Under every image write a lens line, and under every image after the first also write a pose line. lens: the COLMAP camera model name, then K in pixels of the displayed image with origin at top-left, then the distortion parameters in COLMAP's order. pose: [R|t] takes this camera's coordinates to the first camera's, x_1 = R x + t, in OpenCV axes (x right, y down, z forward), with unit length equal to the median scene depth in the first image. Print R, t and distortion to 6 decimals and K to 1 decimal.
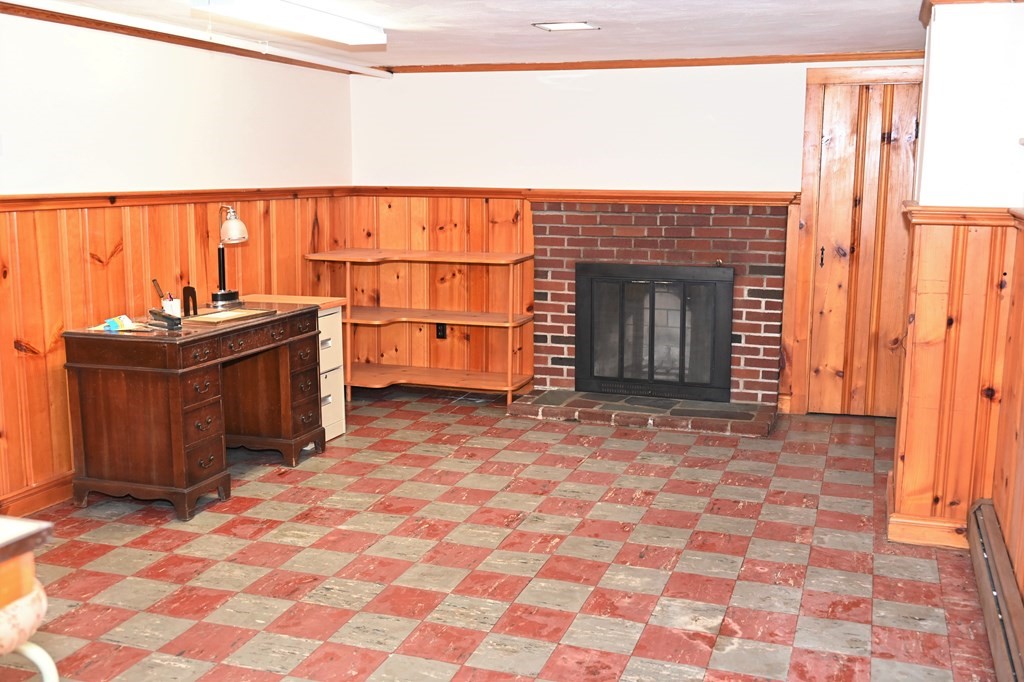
lens RADIAL K [[1030.4, 0, 512.0], [0, 1030.4, 341.0], [0, 0, 1]] dist [0.010404, -0.007199]
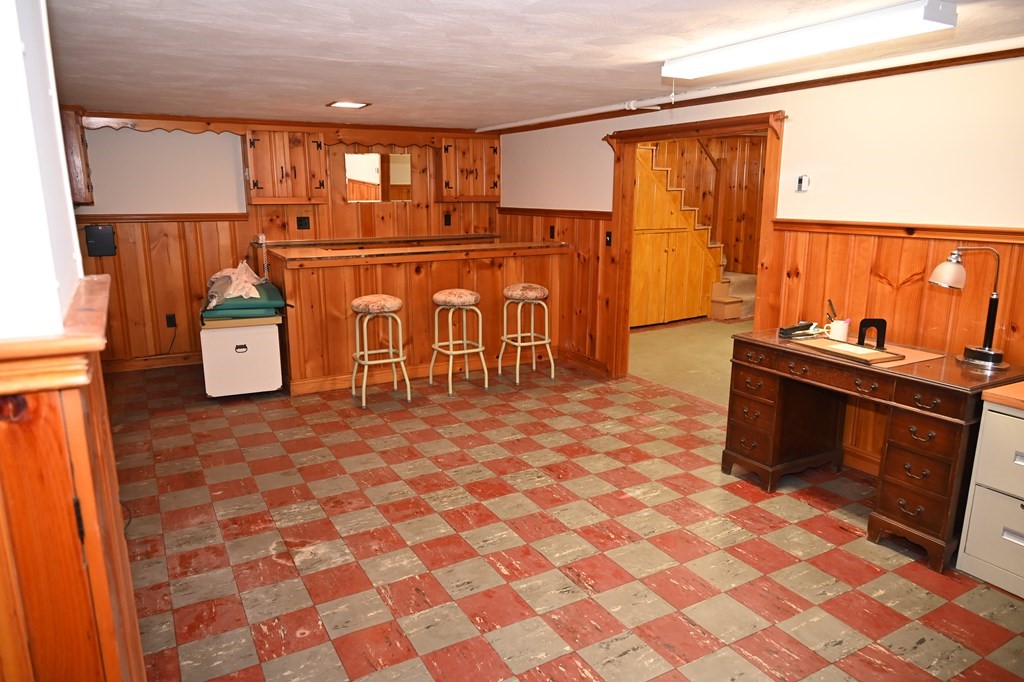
lens RADIAL K [[680.4, 0, 512.0], [0, 680.4, 341.0], [0, 0, 1]] dist [0.005015, -0.000130]
pose [[-0.659450, 0.157759, -0.735009, 0.541945], [-0.124906, 0.941148, 0.314069, -0.254013], [0.741299, 0.298919, -0.600935, 1.464109]]
